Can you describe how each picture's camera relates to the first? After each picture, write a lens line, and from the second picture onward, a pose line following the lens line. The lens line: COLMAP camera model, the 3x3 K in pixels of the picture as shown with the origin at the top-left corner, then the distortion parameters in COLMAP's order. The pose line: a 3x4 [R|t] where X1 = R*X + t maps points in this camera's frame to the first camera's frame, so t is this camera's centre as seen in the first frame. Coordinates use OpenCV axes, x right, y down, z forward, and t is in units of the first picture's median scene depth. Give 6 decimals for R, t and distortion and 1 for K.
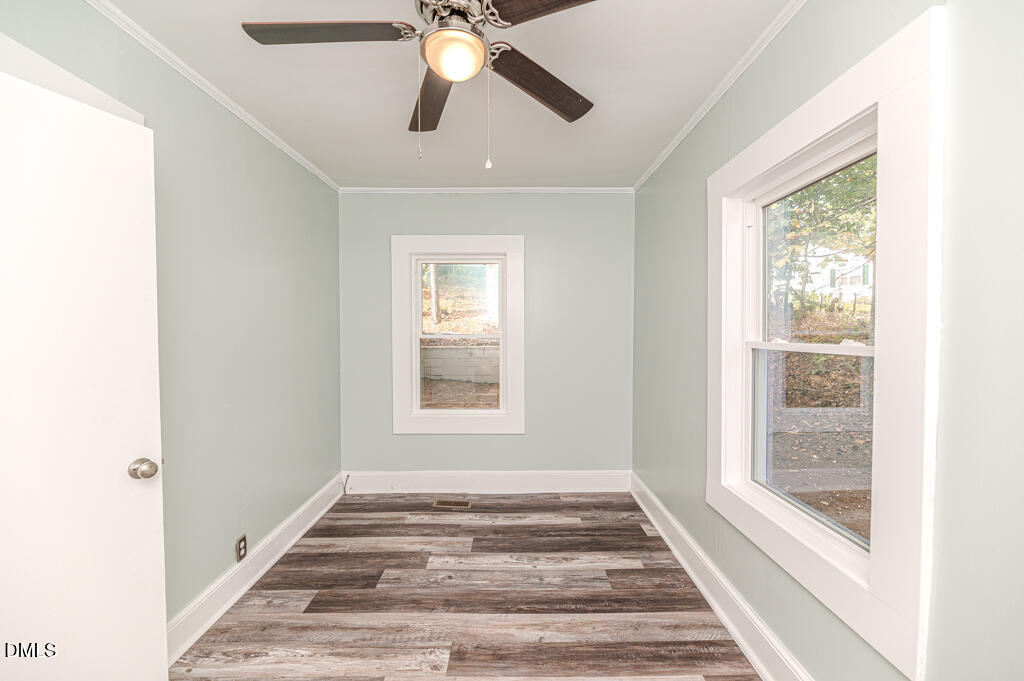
lens RADIAL K [[407.4, 0, 512.0], [0, 407.4, 340.5], [0, 0, 1]] dist [0.000817, -0.001667]
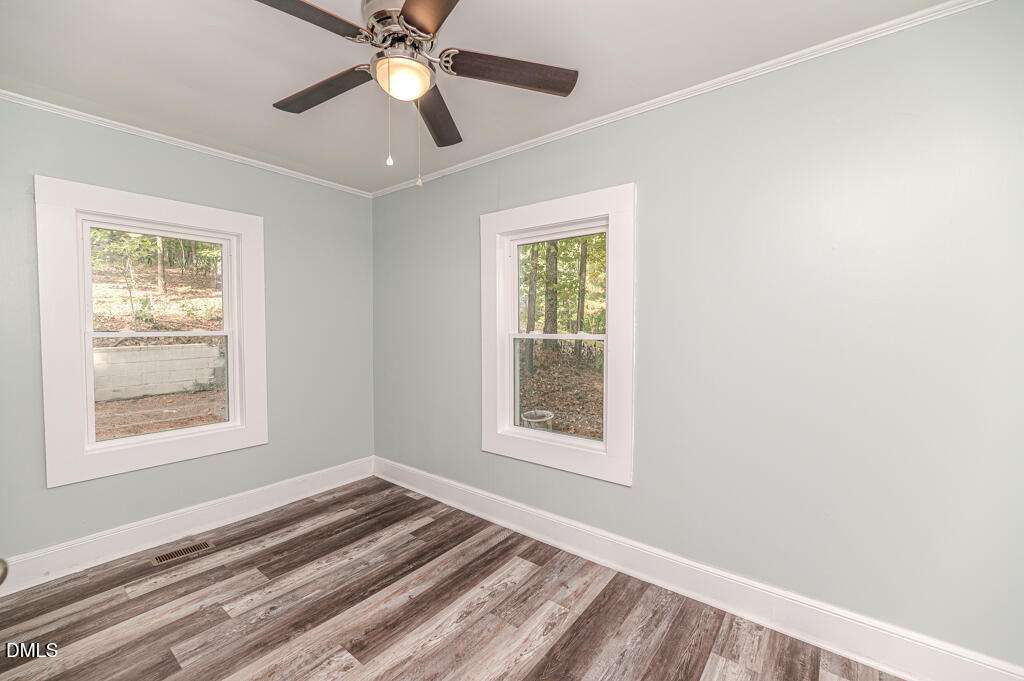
lens RADIAL K [[407.4, 0, 512.0], [0, 407.4, 340.5], [0, 0, 1]] dist [0.000817, -0.001667]
pose [[0.629205, -0.028634, 0.776711, -0.431123], [0.021317, 0.999581, 0.019582, -0.000583], [-0.776947, 0.004236, 0.629552, 0.041031]]
